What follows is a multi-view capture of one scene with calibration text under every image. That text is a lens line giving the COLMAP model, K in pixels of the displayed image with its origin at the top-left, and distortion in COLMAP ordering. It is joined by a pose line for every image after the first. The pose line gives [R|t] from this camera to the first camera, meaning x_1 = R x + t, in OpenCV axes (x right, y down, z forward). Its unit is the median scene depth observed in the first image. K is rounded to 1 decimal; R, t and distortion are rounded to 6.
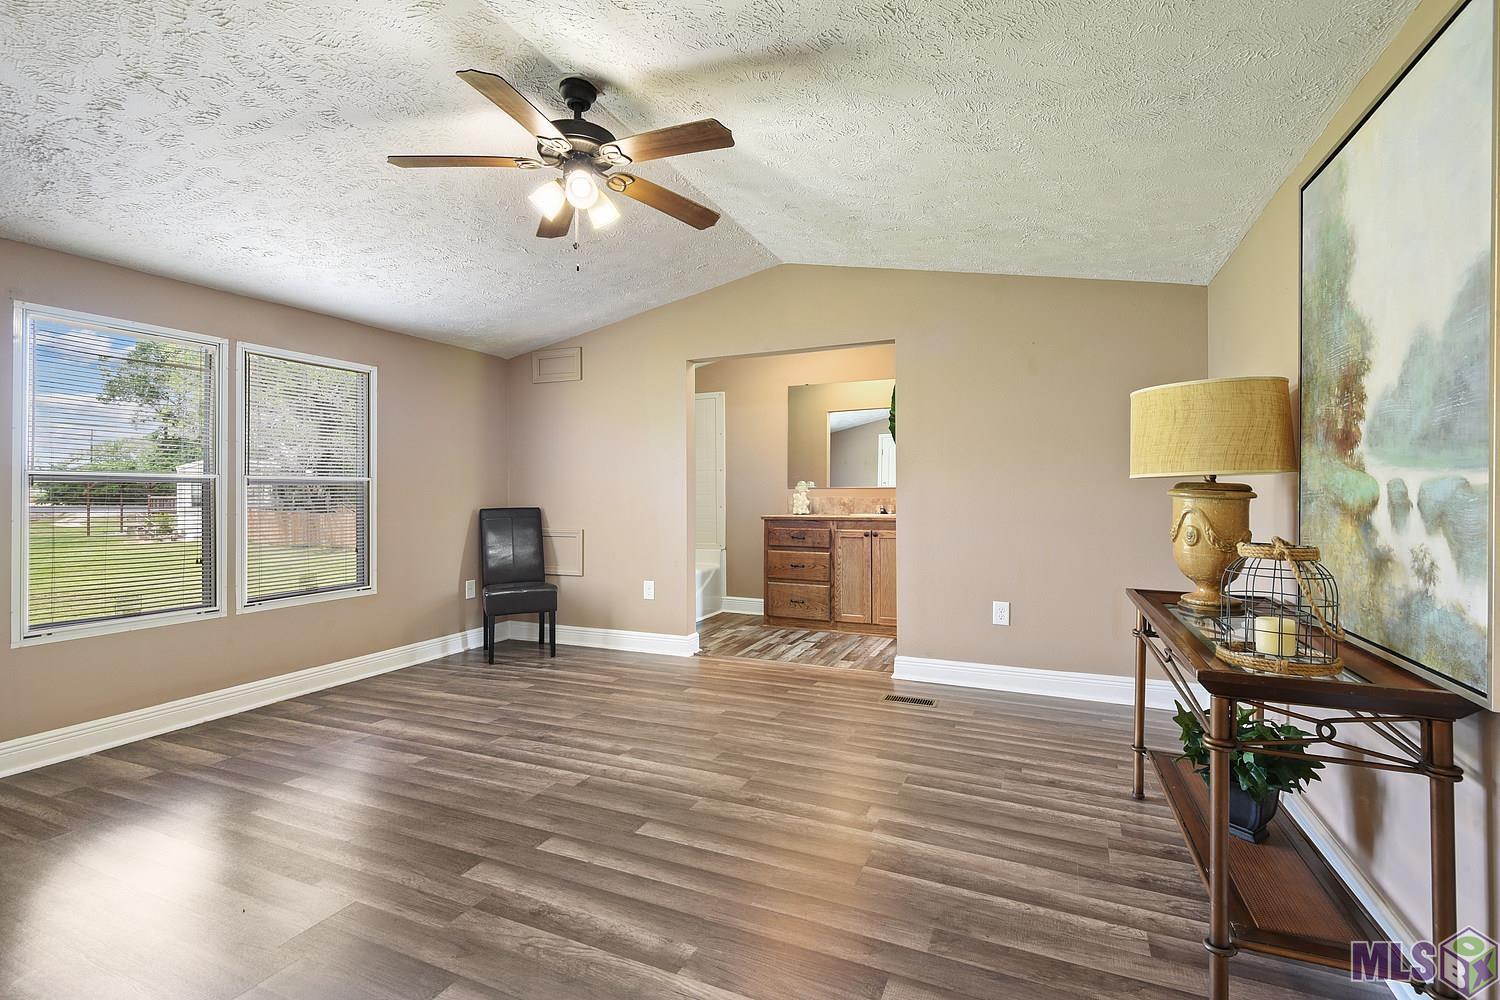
lens RADIAL K [[683.6, 0, 750.0], [0, 683.6, 500.0], [0, 0, 1]] dist [-0.000848, -0.000181]
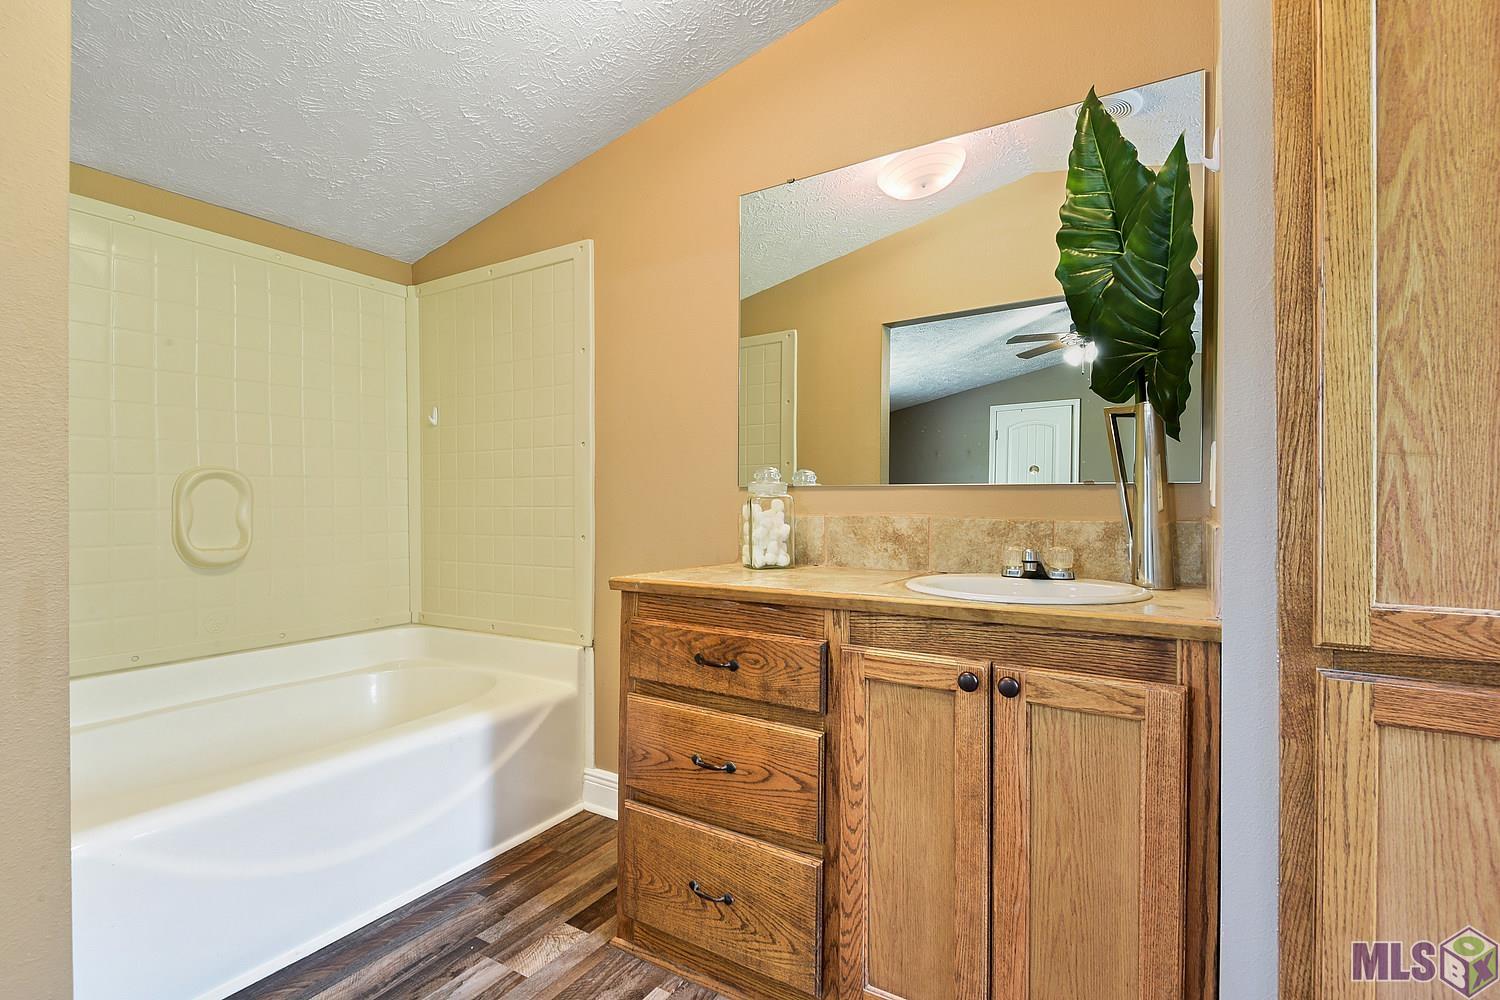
lens RADIAL K [[683.6, 0, 750.0], [0, 683.6, 500.0], [0, 0, 1]] dist [-0.000848, -0.000181]
pose [[0.989642, 0.004362, -0.143493, 0.125079], [-0.005671, 0.999946, -0.008711, -0.009008], [0.143448, 0.009434, 0.989613, 0.730987]]
